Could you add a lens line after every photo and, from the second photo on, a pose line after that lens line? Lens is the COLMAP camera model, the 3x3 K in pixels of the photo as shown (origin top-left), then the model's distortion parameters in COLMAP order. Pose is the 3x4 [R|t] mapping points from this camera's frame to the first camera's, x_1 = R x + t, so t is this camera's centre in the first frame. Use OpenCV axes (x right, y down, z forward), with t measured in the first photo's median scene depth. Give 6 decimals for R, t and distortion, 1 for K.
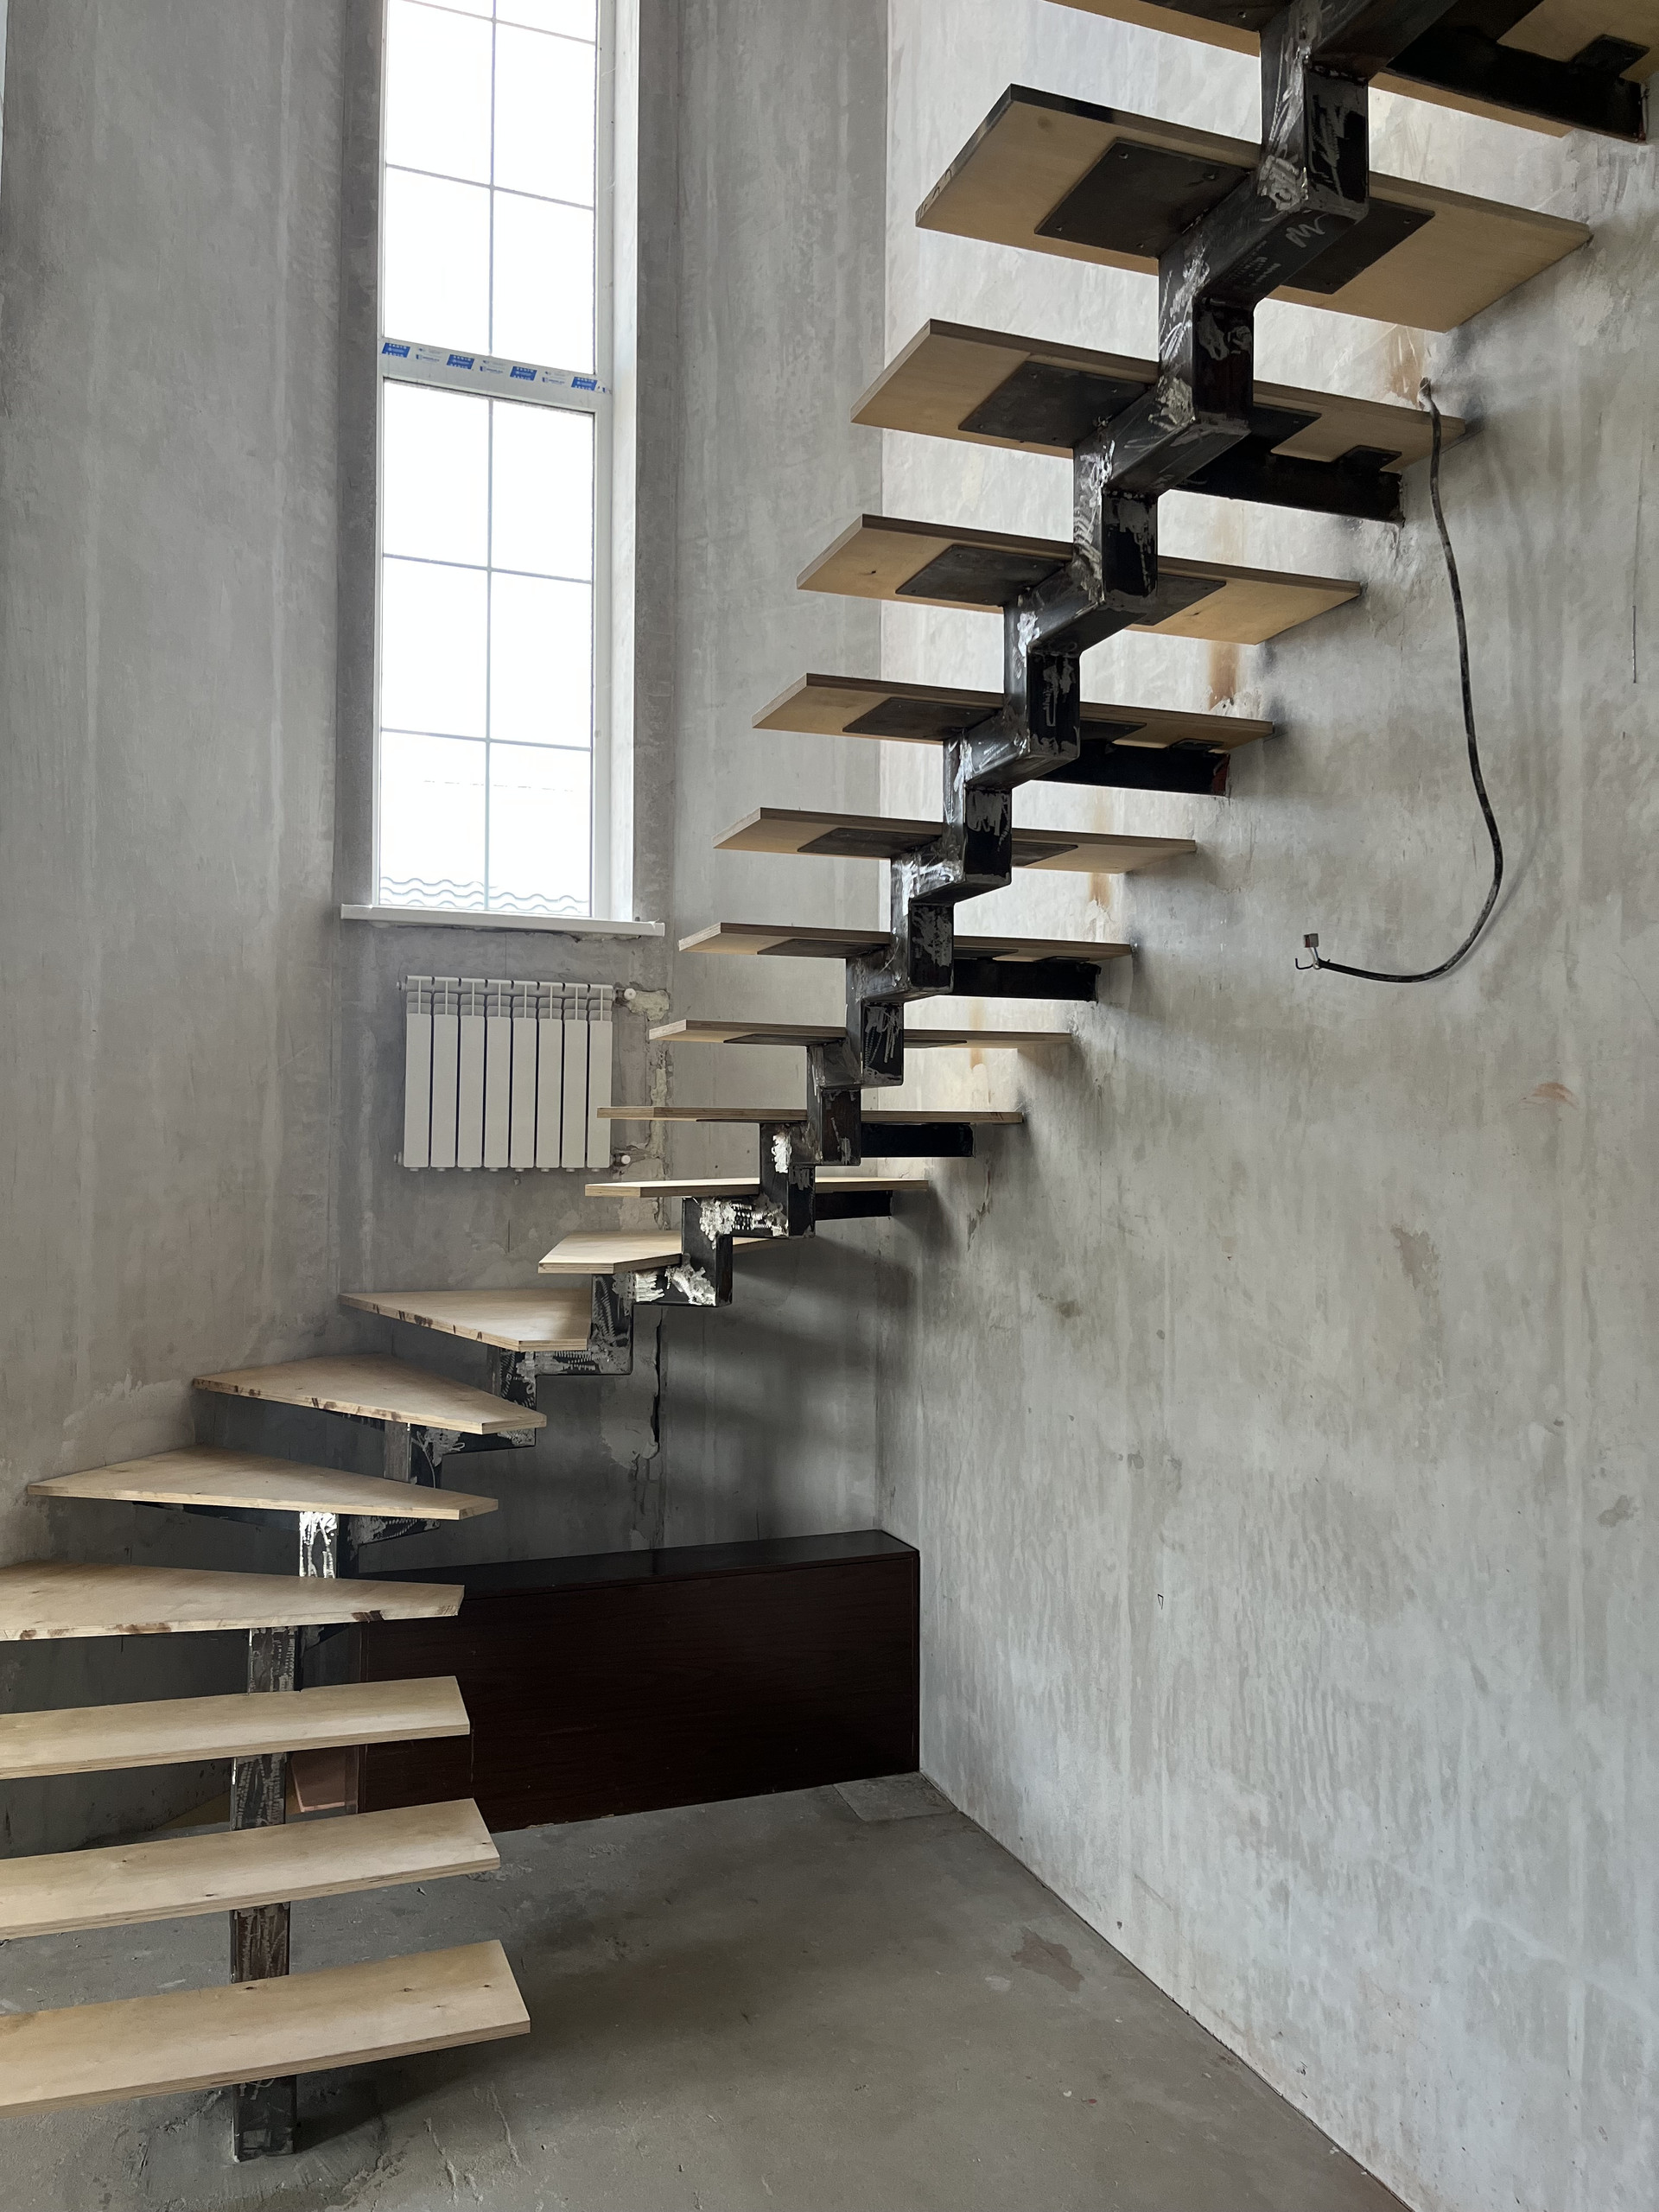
lens RADIAL K [[1687.8, 0, 826.7], [0, 1687.8, 1101.6], [0, 0, 1]] dist [0.059269, -0.078934]
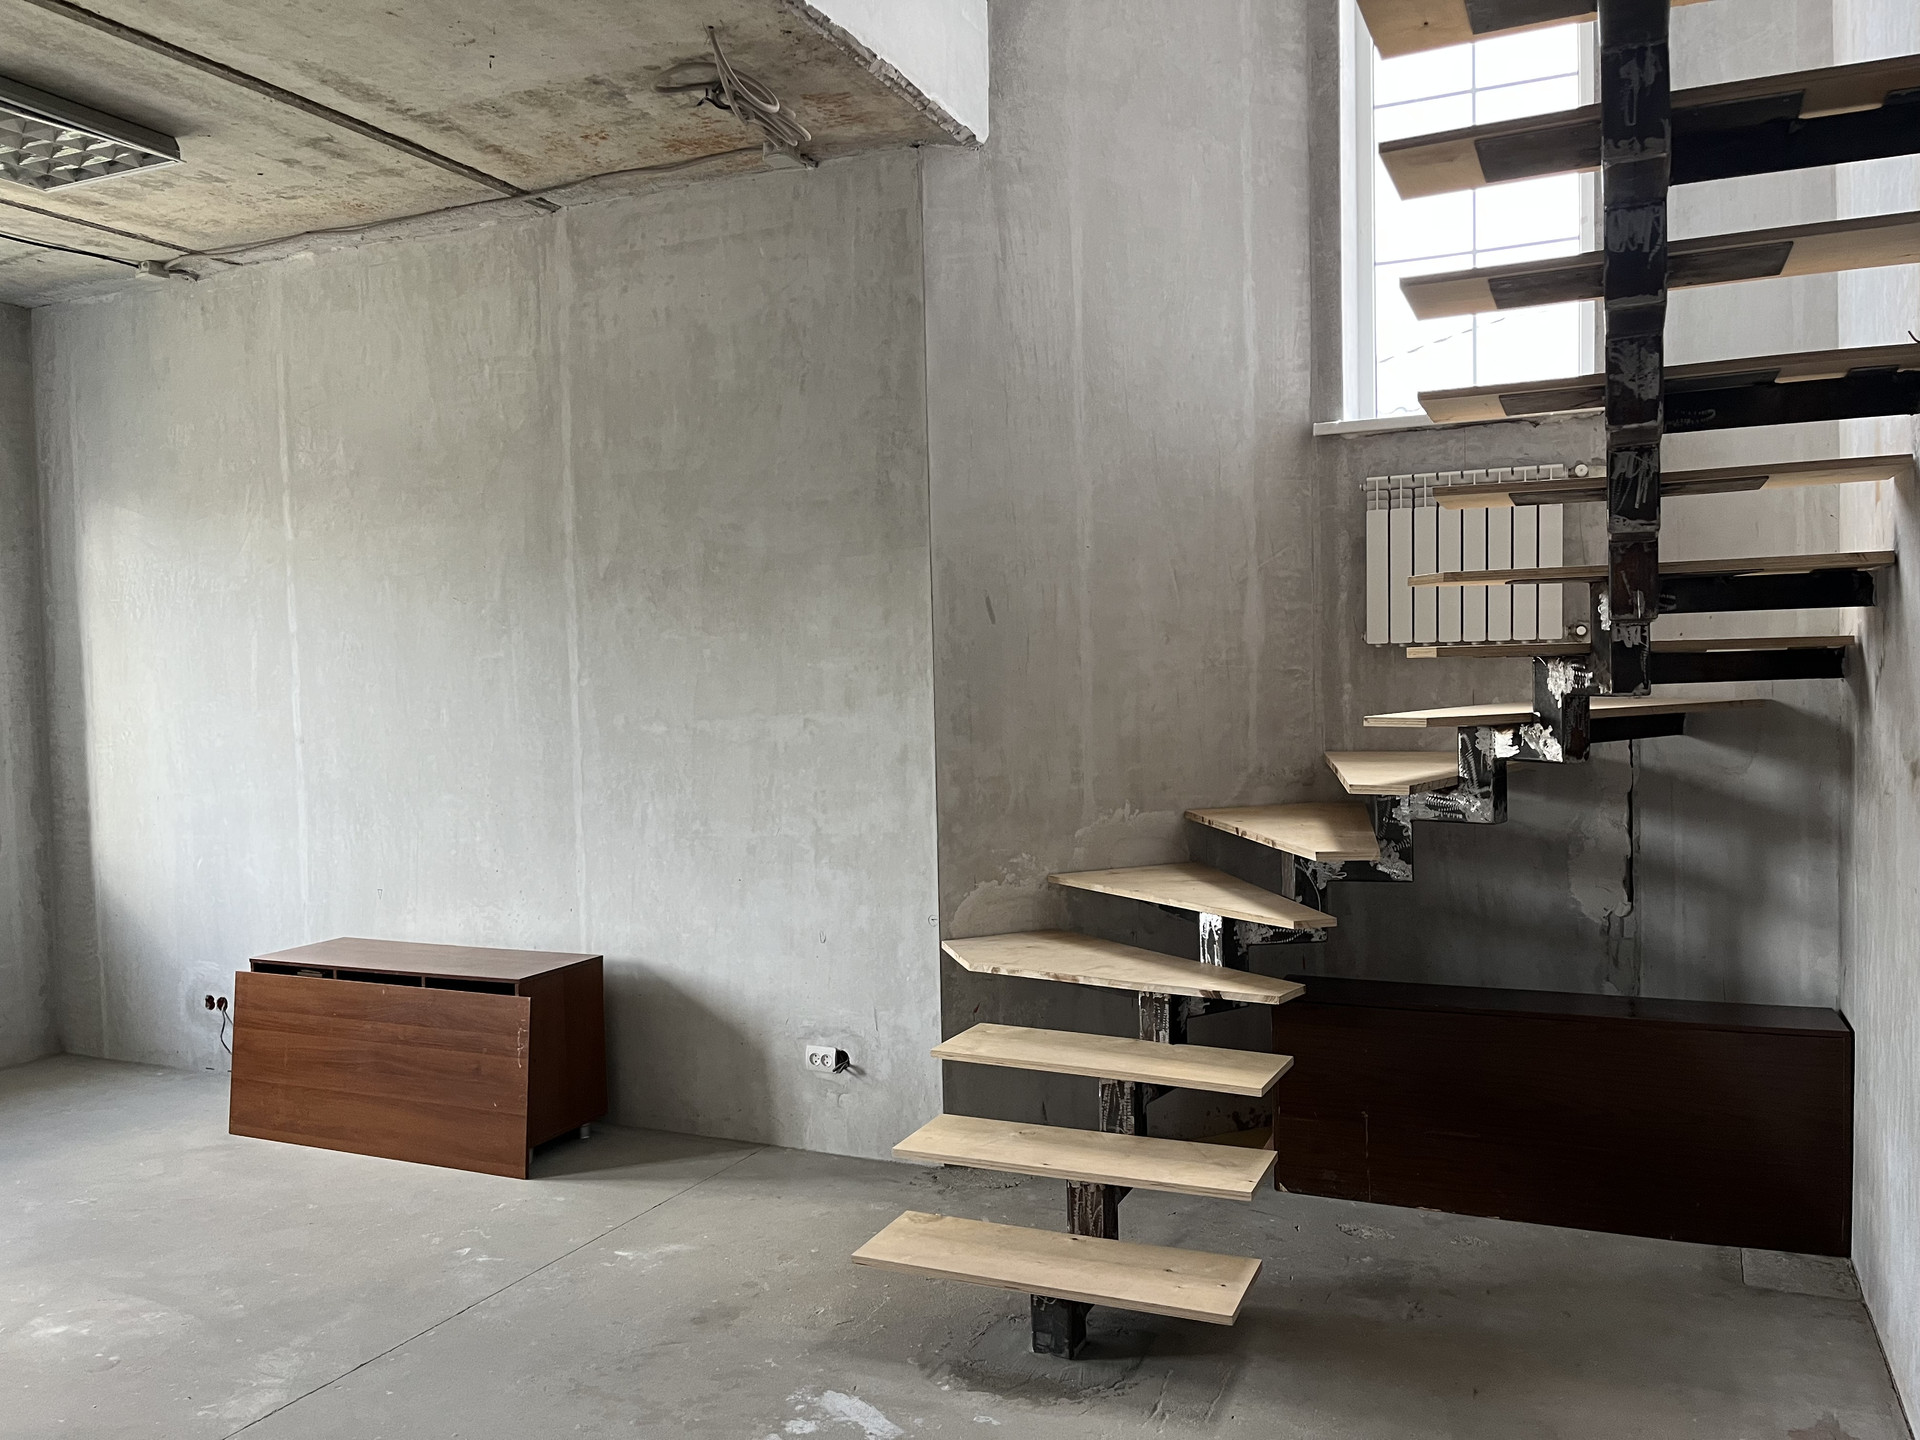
lens RADIAL K [[1465.0, 0, 957.3], [0, 1465.0, 721.0], [0, 0, 1]] dist [0.059269, -0.078934]
pose [[0.713781, 0.001182, -0.700368, 0.312470], [0.046949, 0.997668, 0.049532, 0.034152], [0.698793, -0.068237, 0.712061, 0.096147]]
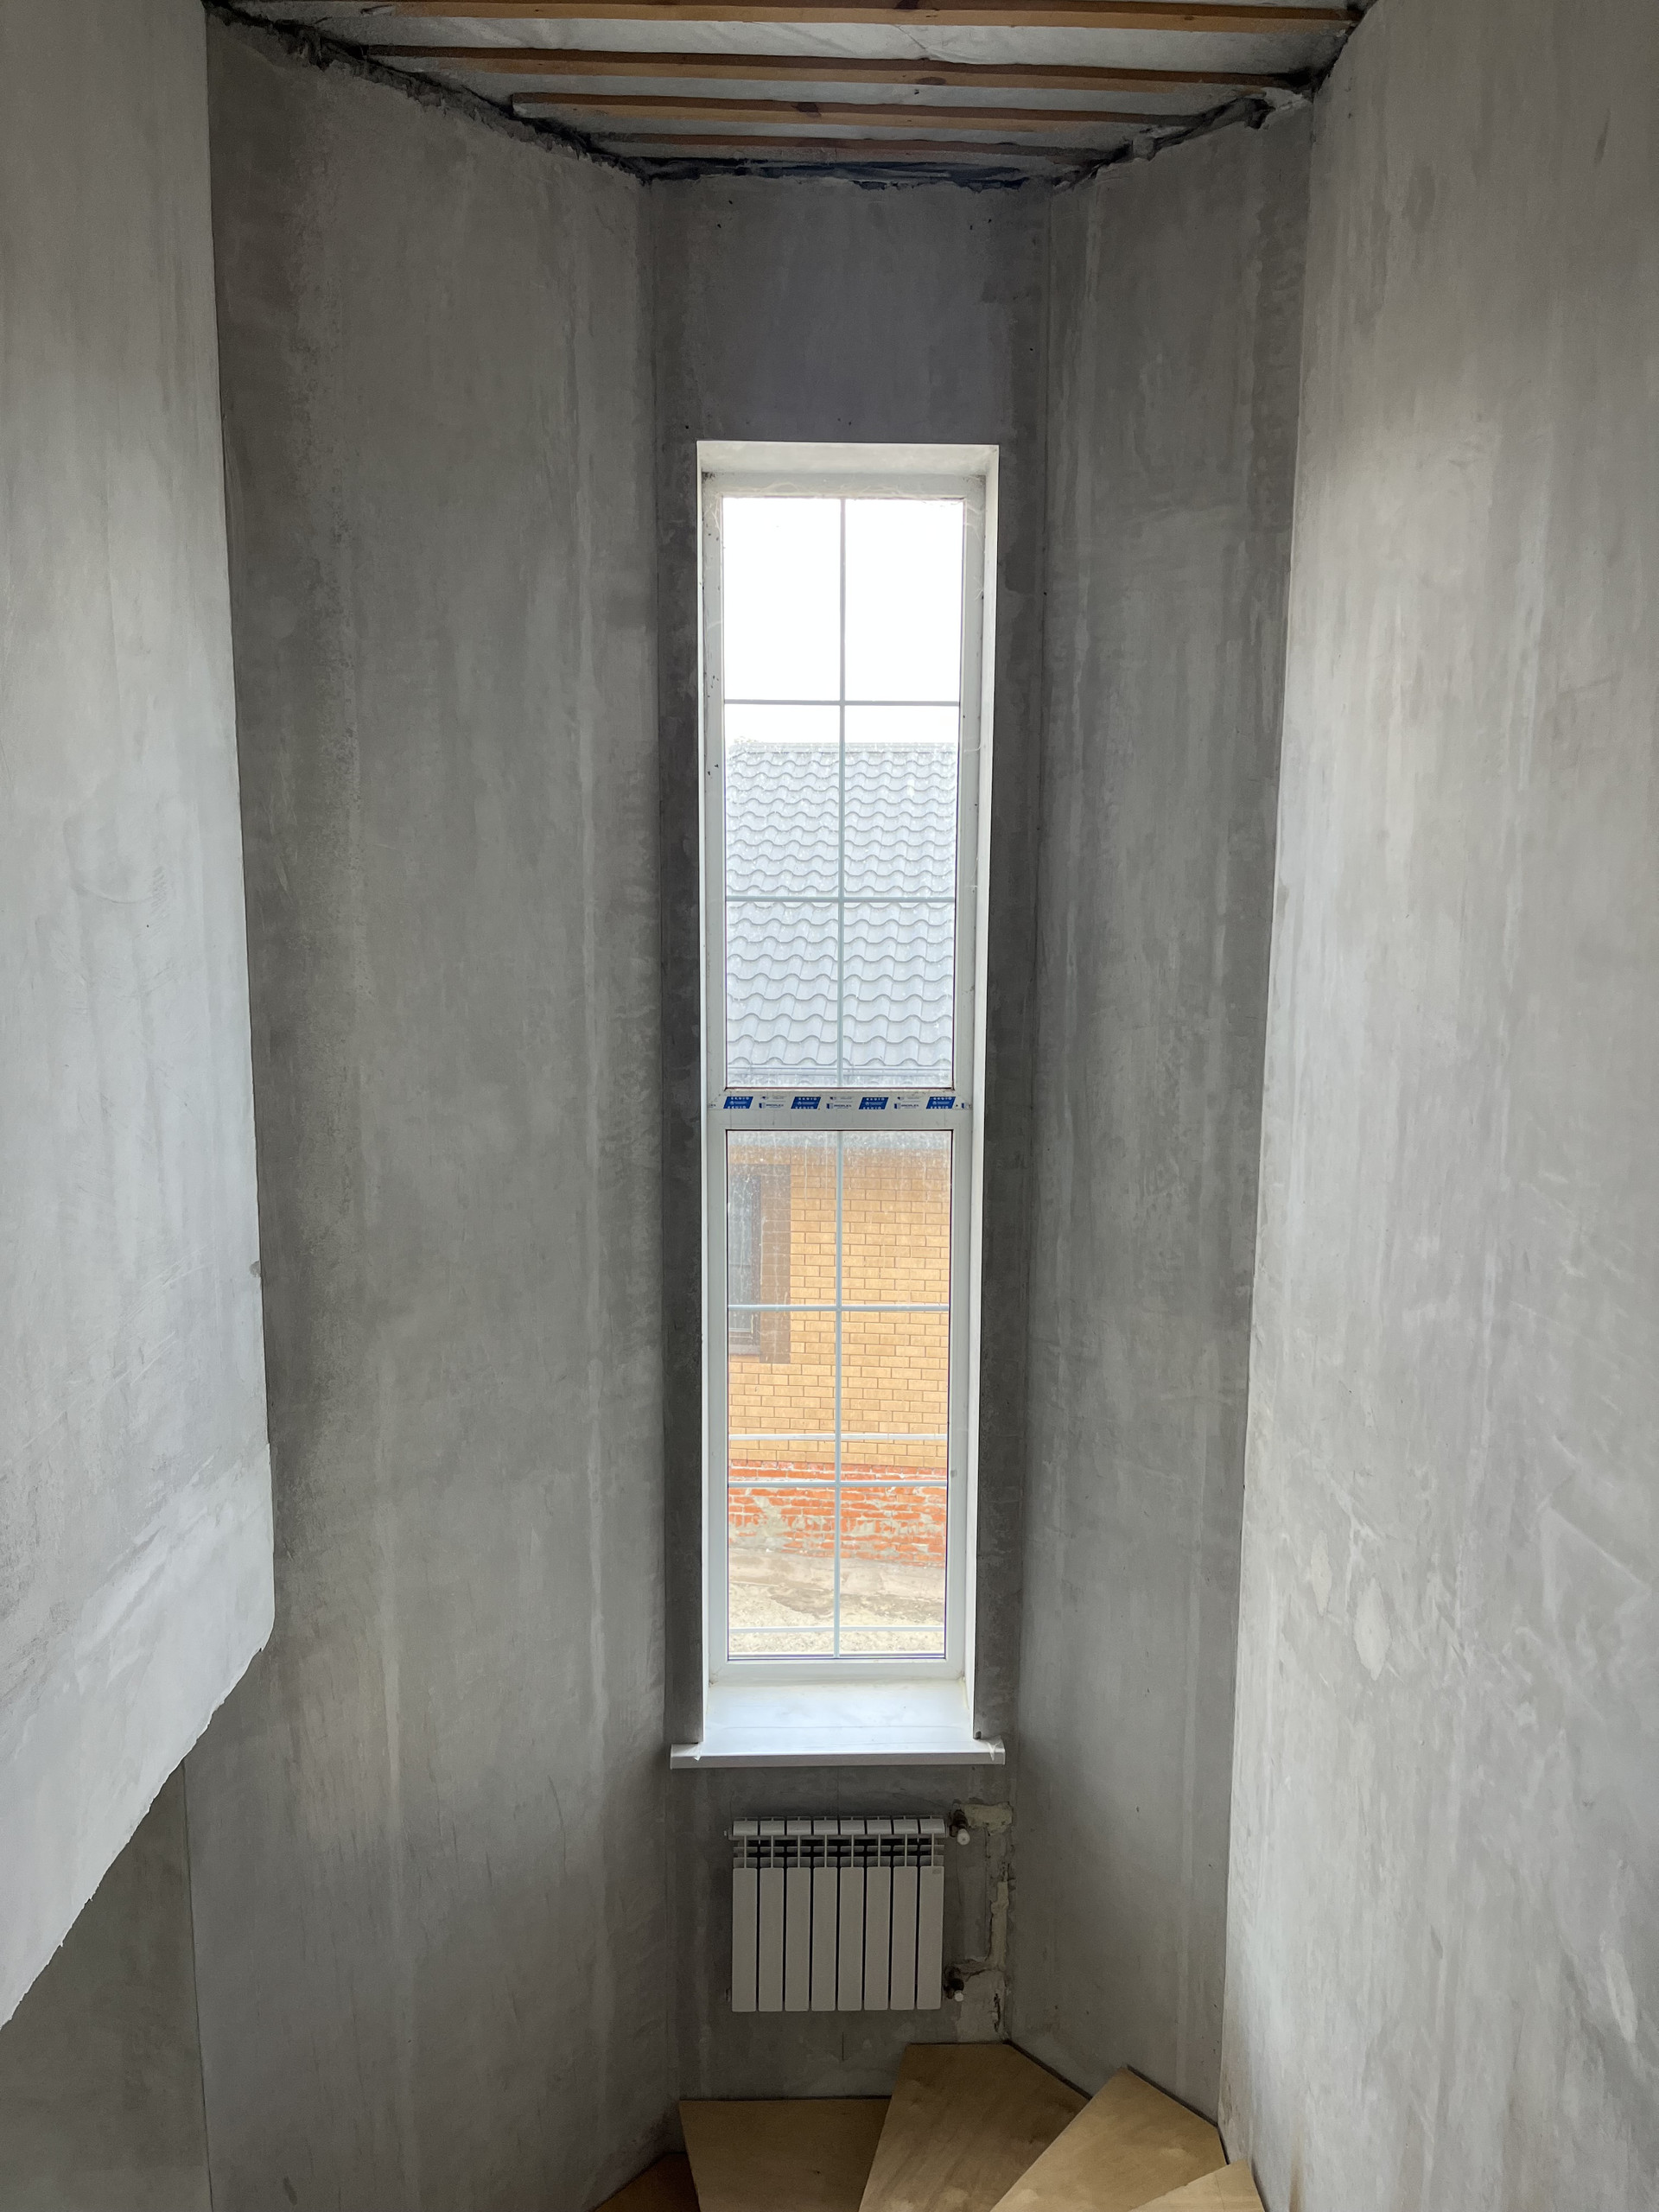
lens RADIAL K [[1674.8, 0, 826.5], [0, 1674.8, 1078.3], [0, 0, 1]] dist [0.072204, -0.099455]
pose [[0.943431, 0.048692, -0.327974, 0.127344], [0.009250, 0.984908, 0.172831, -0.820797], [0.331440, -0.166088, 0.928743, 0.216904]]
